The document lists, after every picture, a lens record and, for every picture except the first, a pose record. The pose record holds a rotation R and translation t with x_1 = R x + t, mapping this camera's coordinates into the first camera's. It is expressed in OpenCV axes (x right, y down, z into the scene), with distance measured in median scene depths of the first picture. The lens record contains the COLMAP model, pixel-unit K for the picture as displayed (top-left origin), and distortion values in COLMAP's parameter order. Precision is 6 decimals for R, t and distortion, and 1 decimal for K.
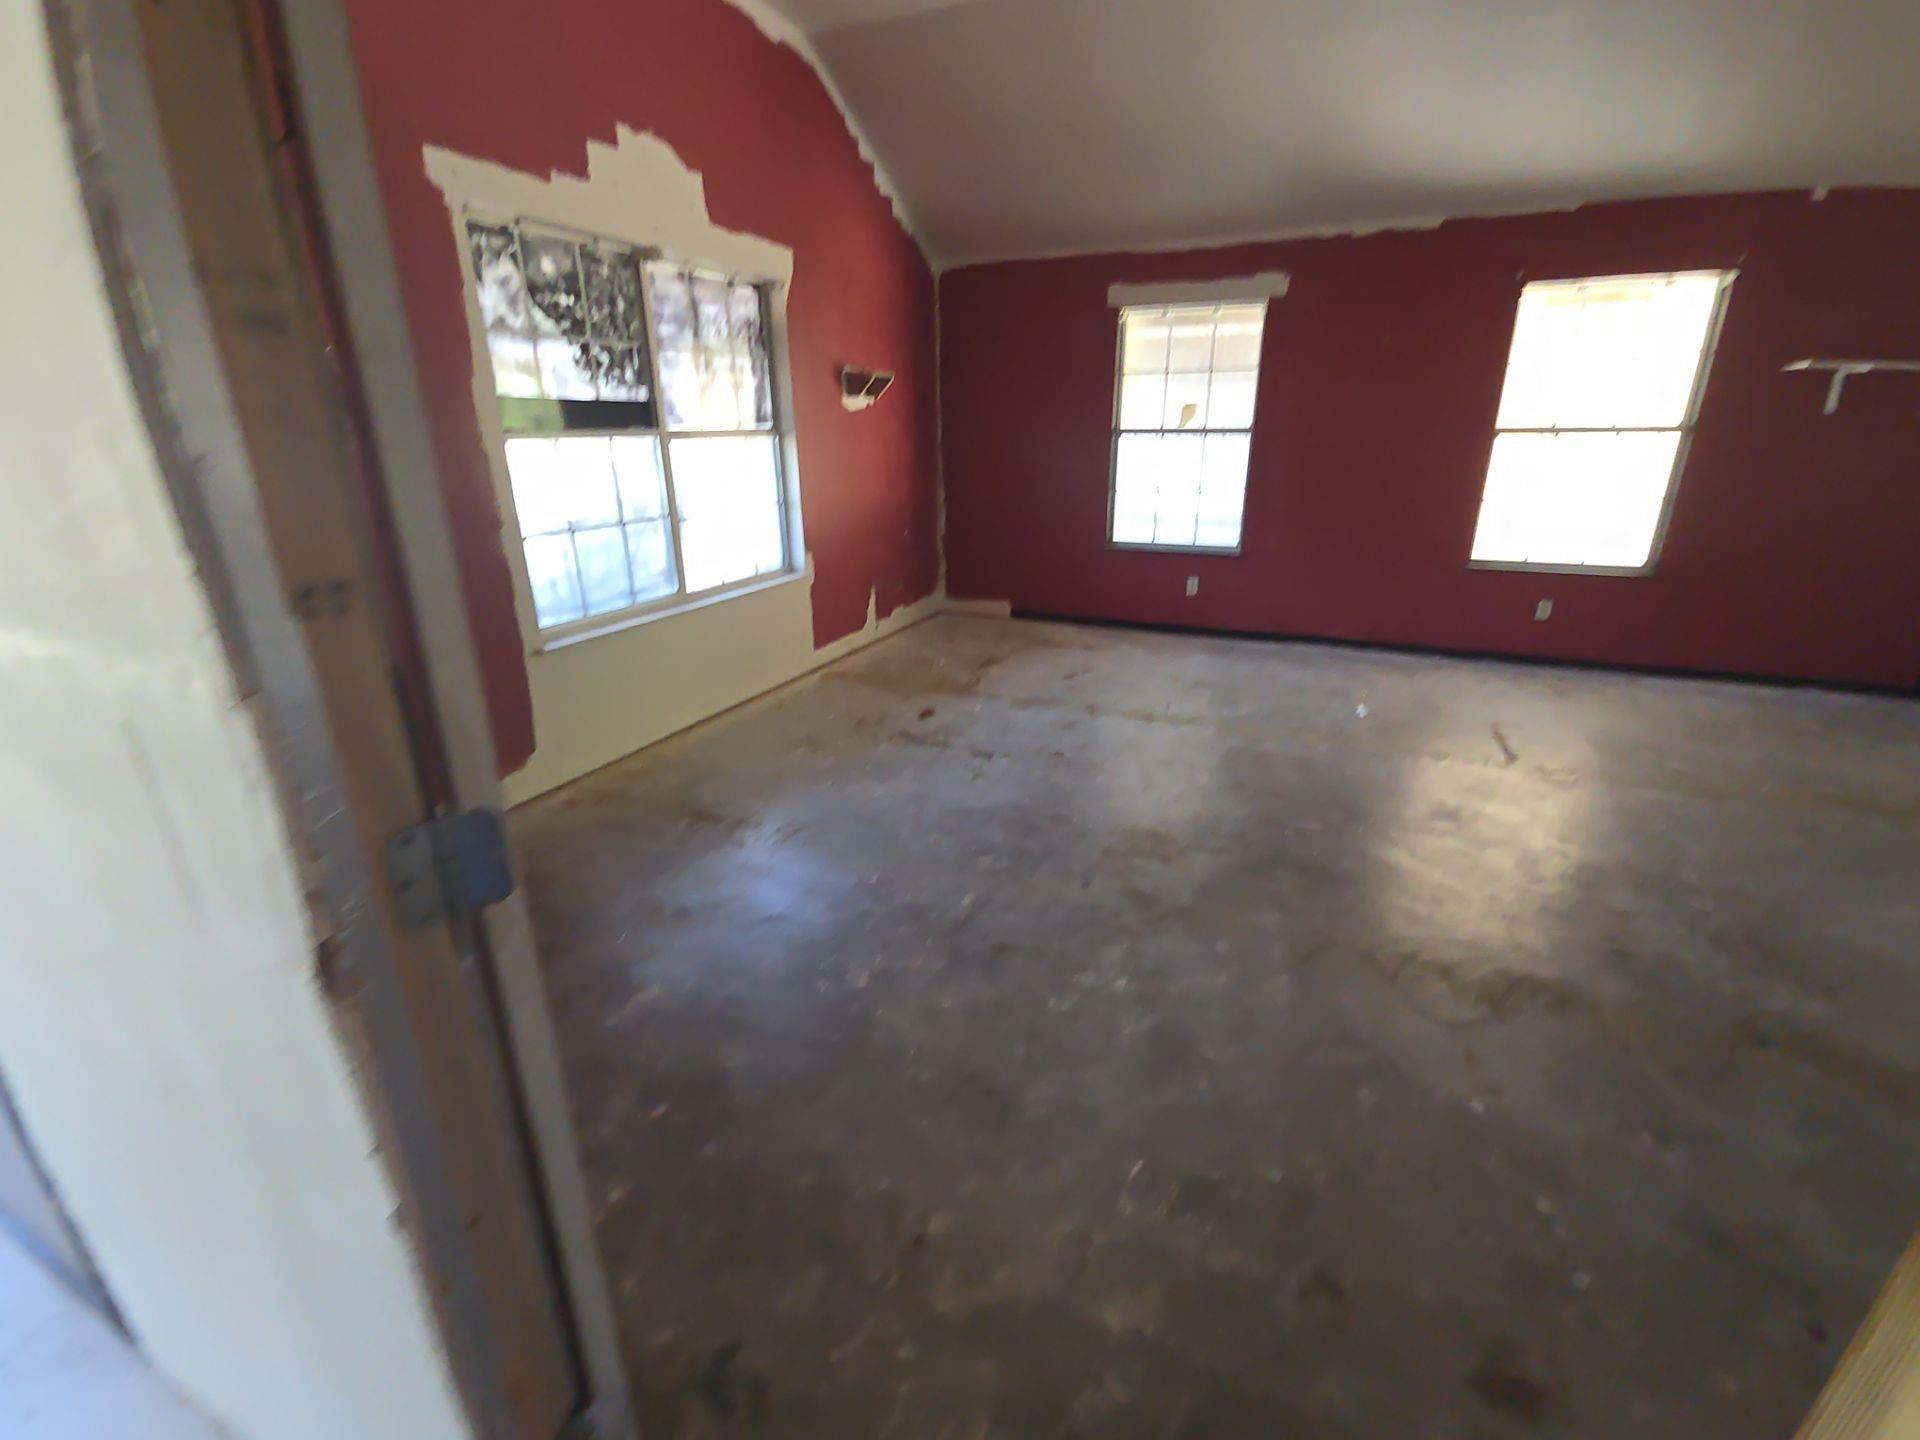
lens RADIAL K [[843.0, 0, 960.0], [0, 843.0, 720.0], [0, 0, 1]] dist [-0.002661, -0.001145]
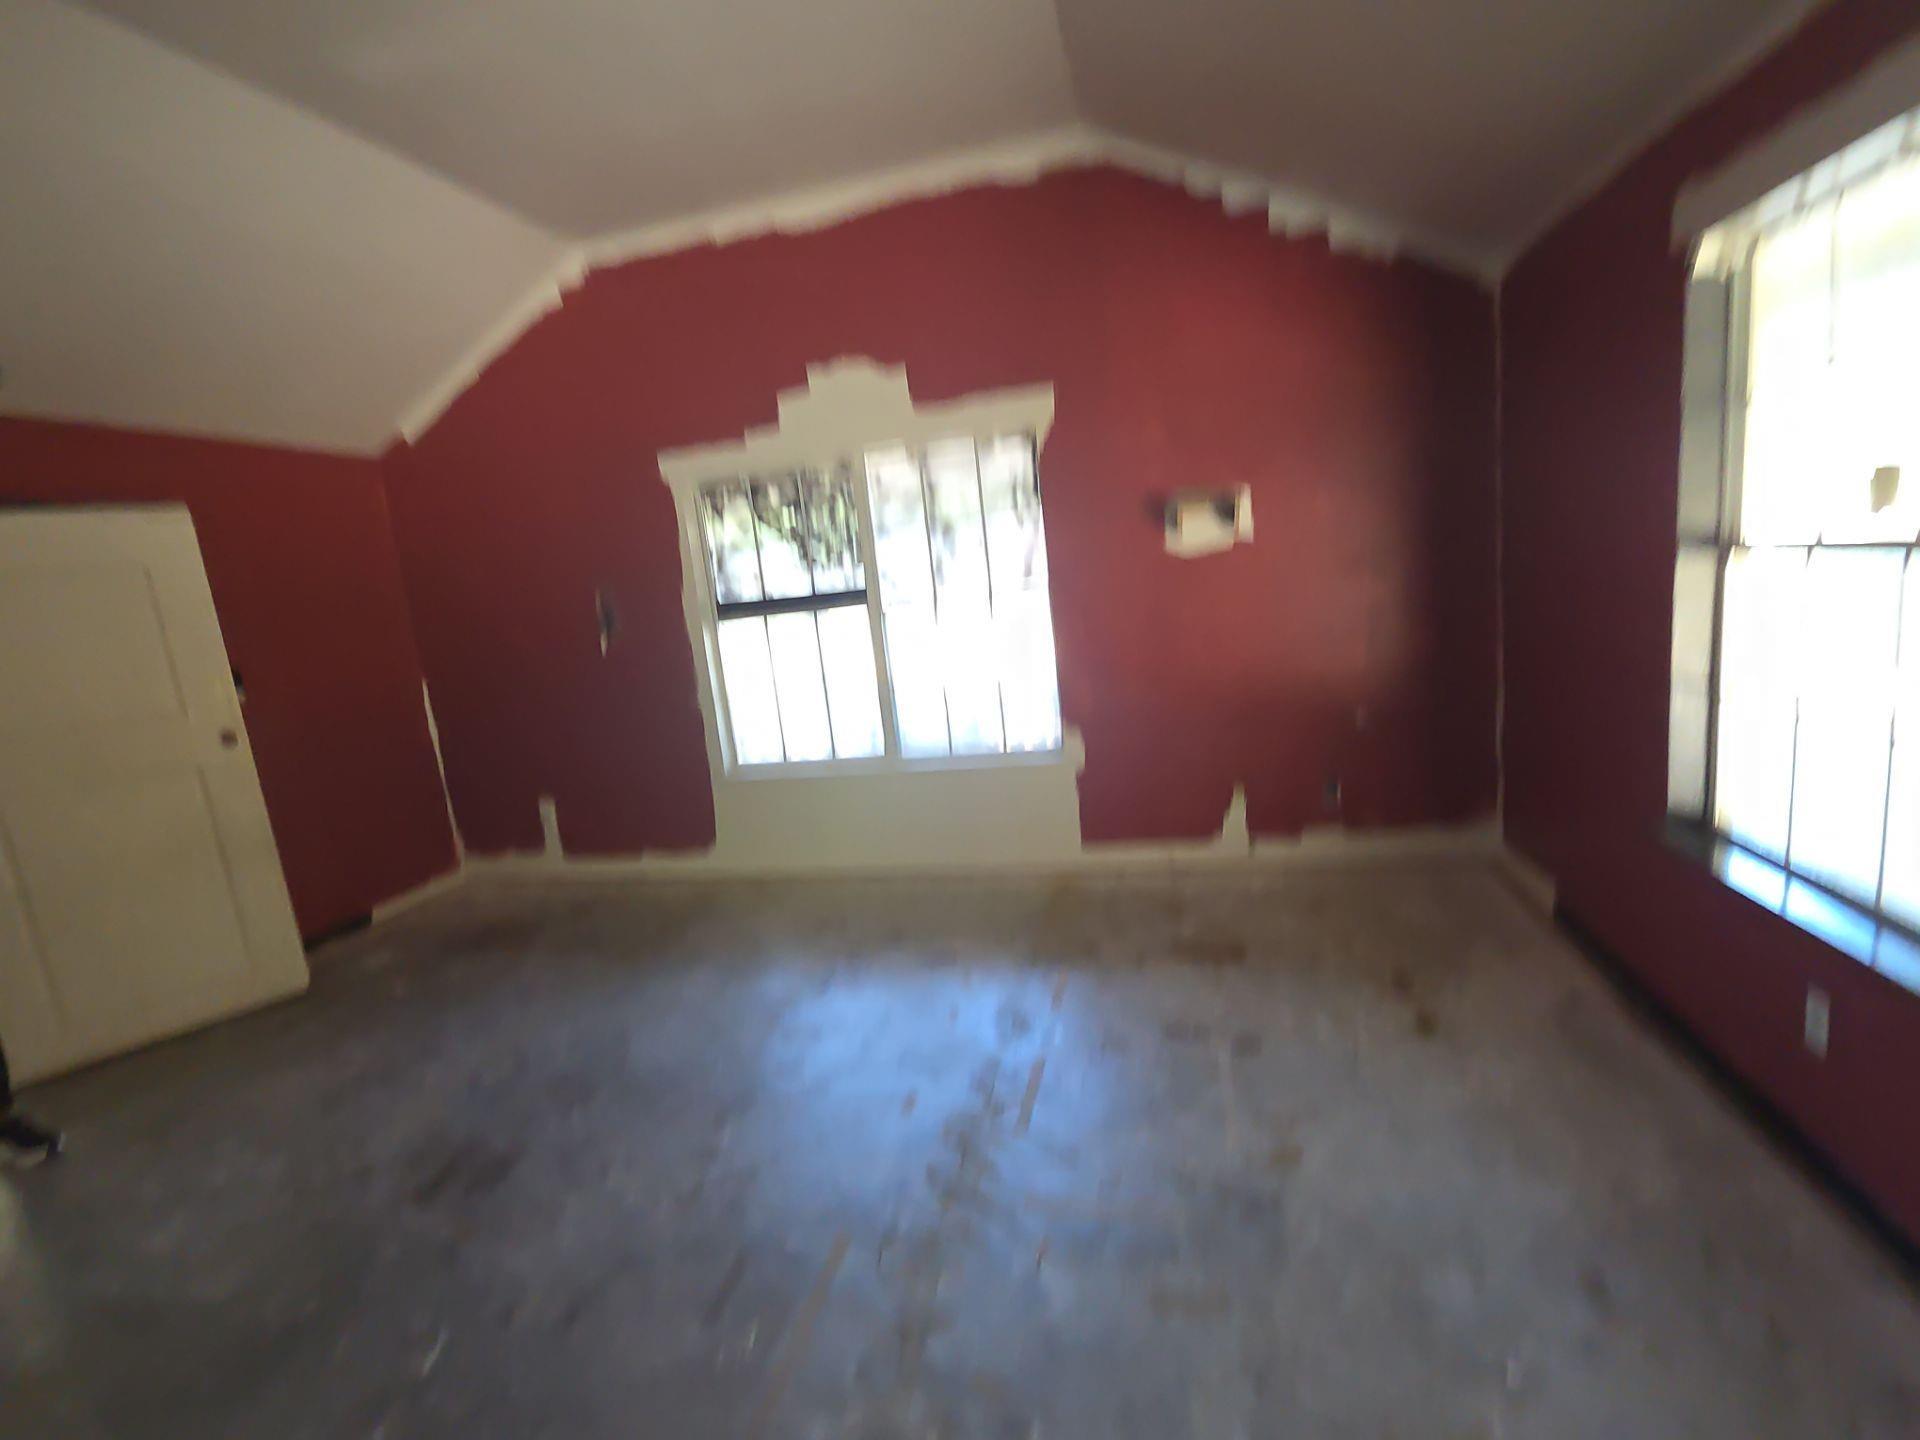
lens RADIAL K [[843.0, 0, 960.0], [0, 843.0, 720.0], [0, 0, 1]] dist [-0.002661, -0.001145]
pose [[0.184414, 0.138271, -0.973074, 0.601149], [-0.223771, 0.969960, 0.095420, -0.267976], [0.957036, 0.200148, 0.209815, 0.731663]]
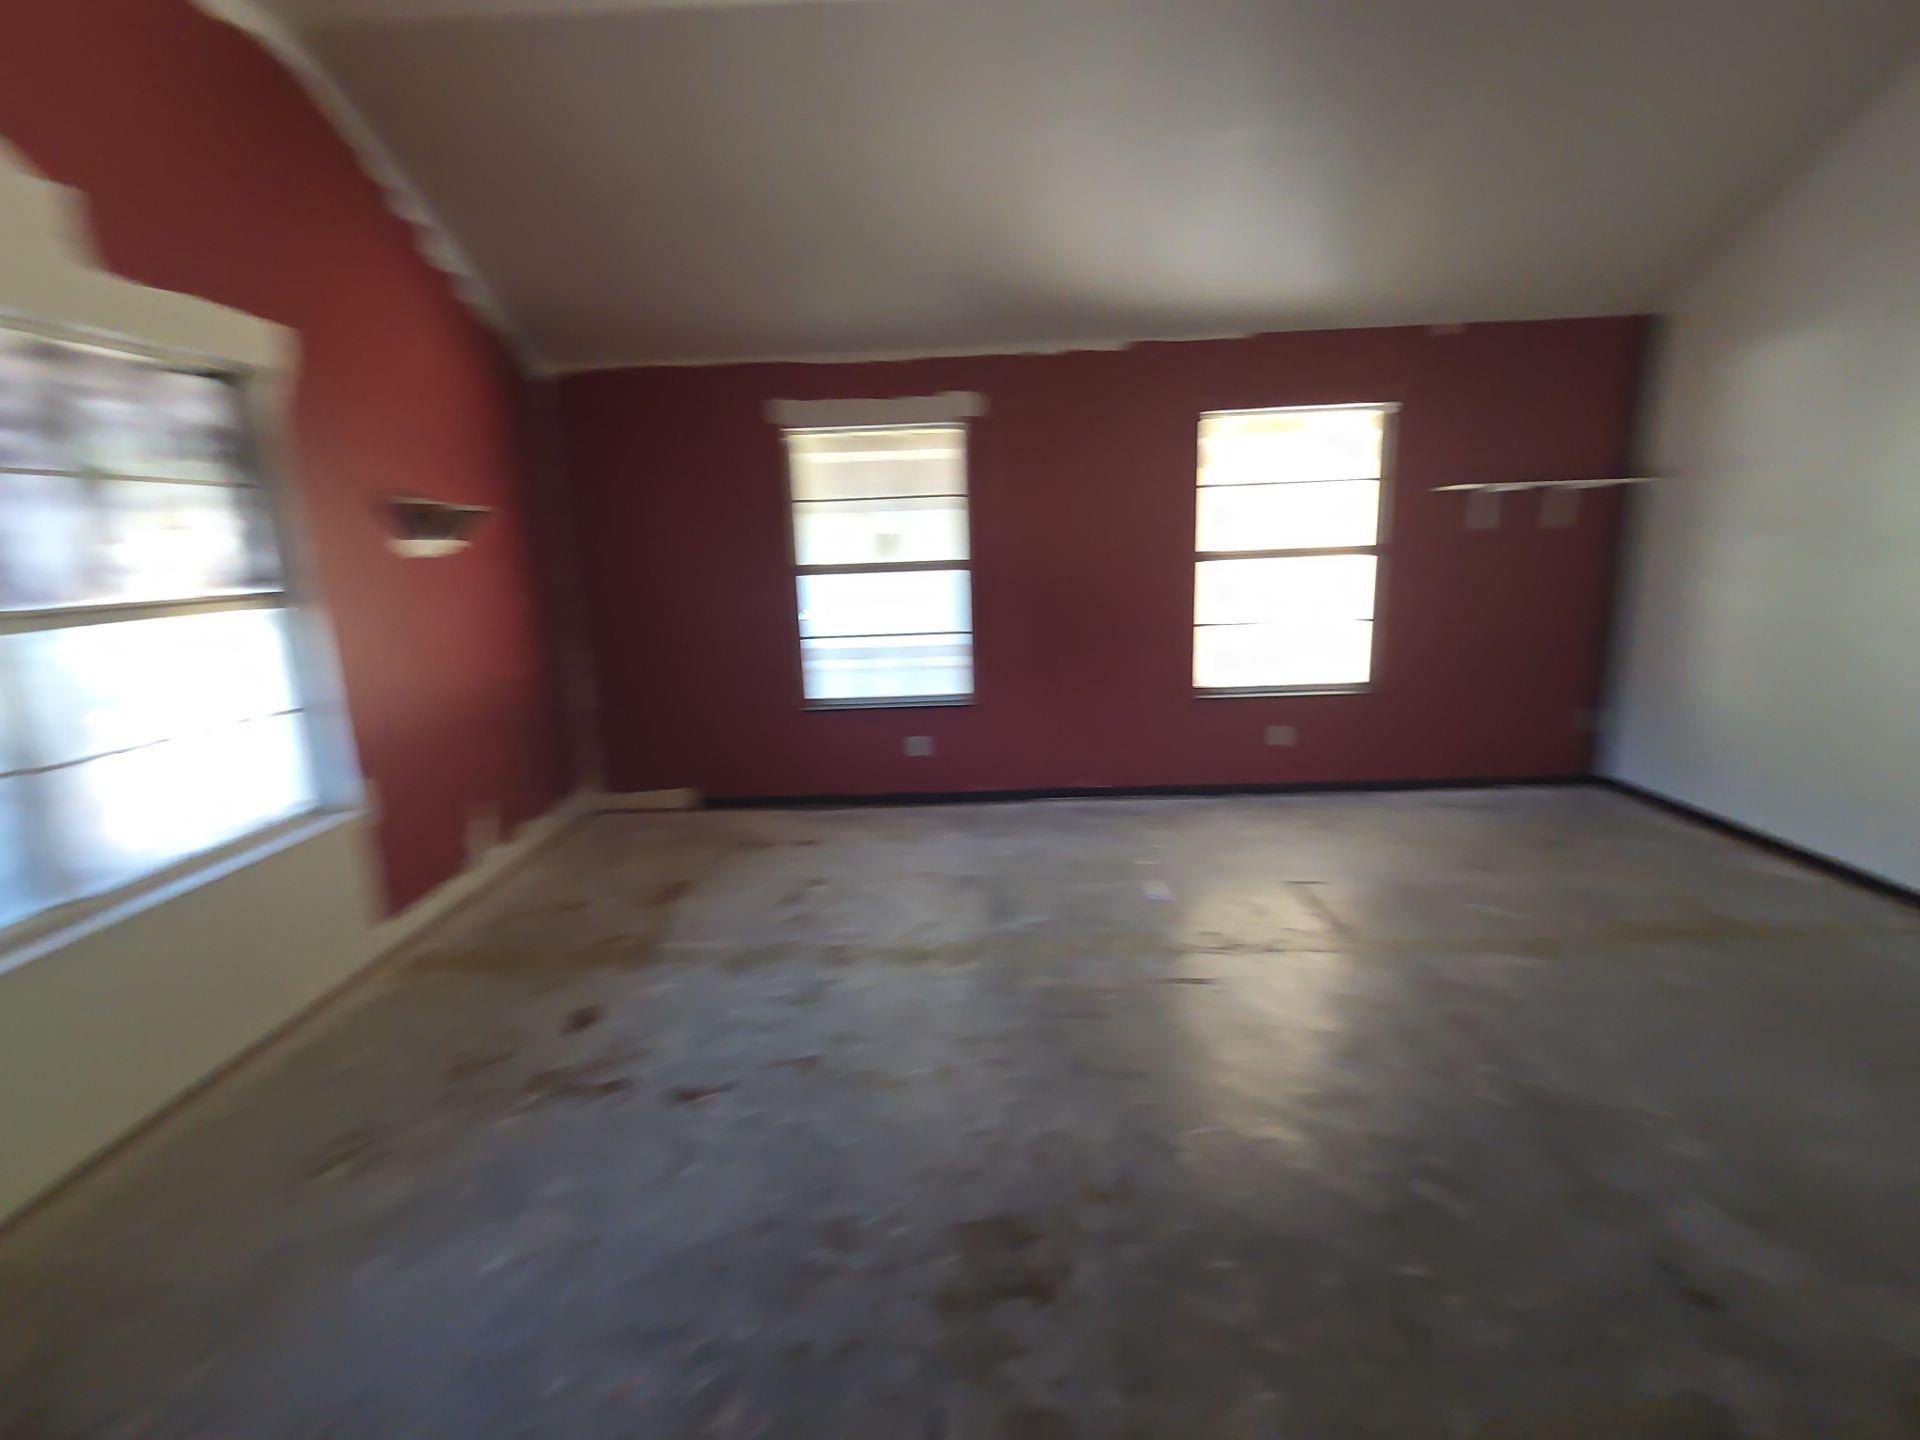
lens RADIAL K [[850.6, 0, 951.3], [0, 850.6, 700.5], [0, 0, 1]] dist [0.000692, -0.000138]
pose [[0.924841, -0.096943, 0.367792, 0.004407], [0.153366, 0.979928, -0.127361, -0.109778], [-0.348063, 0.174196, 0.921145, 0.255247]]
